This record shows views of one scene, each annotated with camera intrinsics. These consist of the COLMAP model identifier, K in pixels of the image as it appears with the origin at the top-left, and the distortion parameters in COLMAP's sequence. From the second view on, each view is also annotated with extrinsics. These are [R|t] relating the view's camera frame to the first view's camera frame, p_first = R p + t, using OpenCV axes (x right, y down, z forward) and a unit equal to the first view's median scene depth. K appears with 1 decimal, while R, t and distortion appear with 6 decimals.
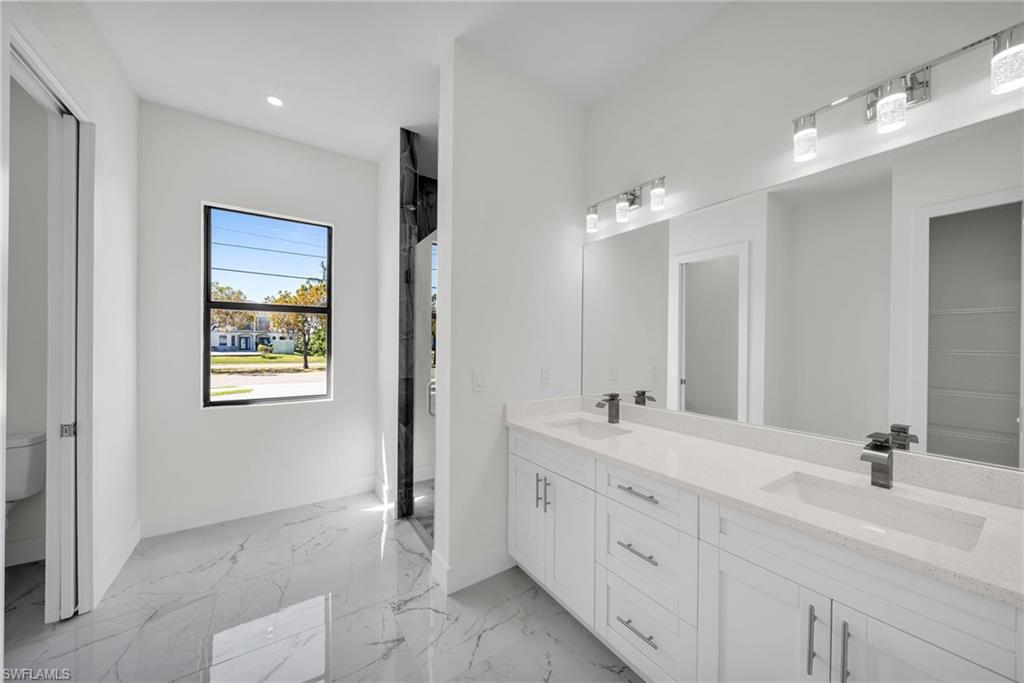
lens RADIAL K [[354.0, 0, 507.8], [0, 354.0, 343.5], [0, 0, 1]] dist [-0.000793, -0.000102]
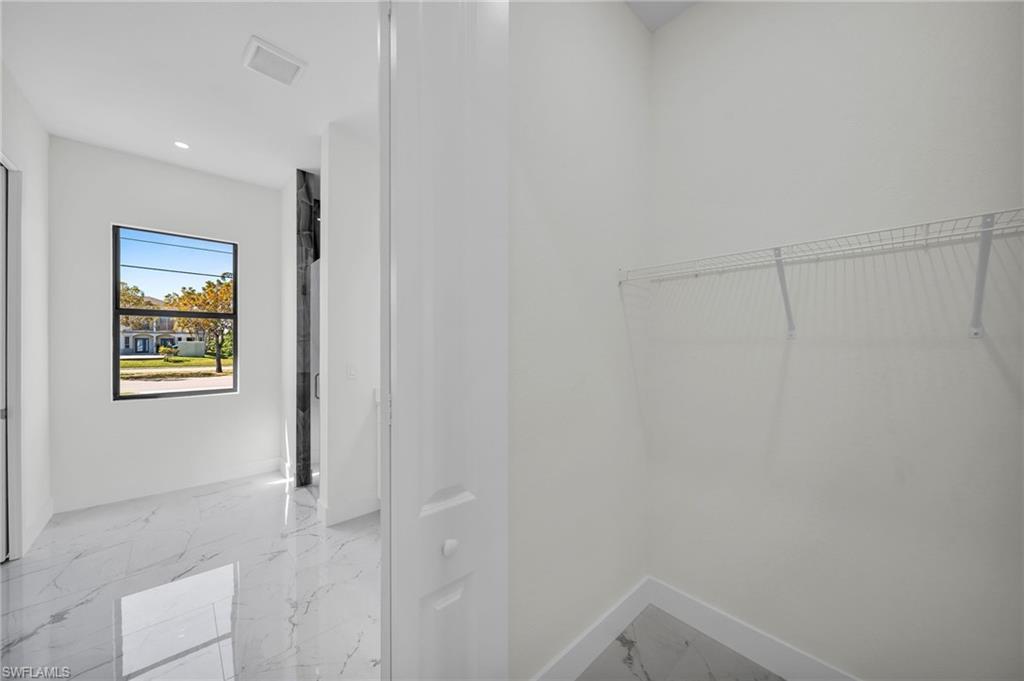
lens RADIAL K [[360.0, 0, 508.5], [0, 360.0, 344.0], [0, 0, 1]] dist [-0.000644, -0.000190]
pose [[0.987609, -0.005570, 0.156836, 0.218320], [0.005446, 0.999984, 0.001215, 0.001553], [-0.156840, -0.000345, 0.987624, -0.342385]]
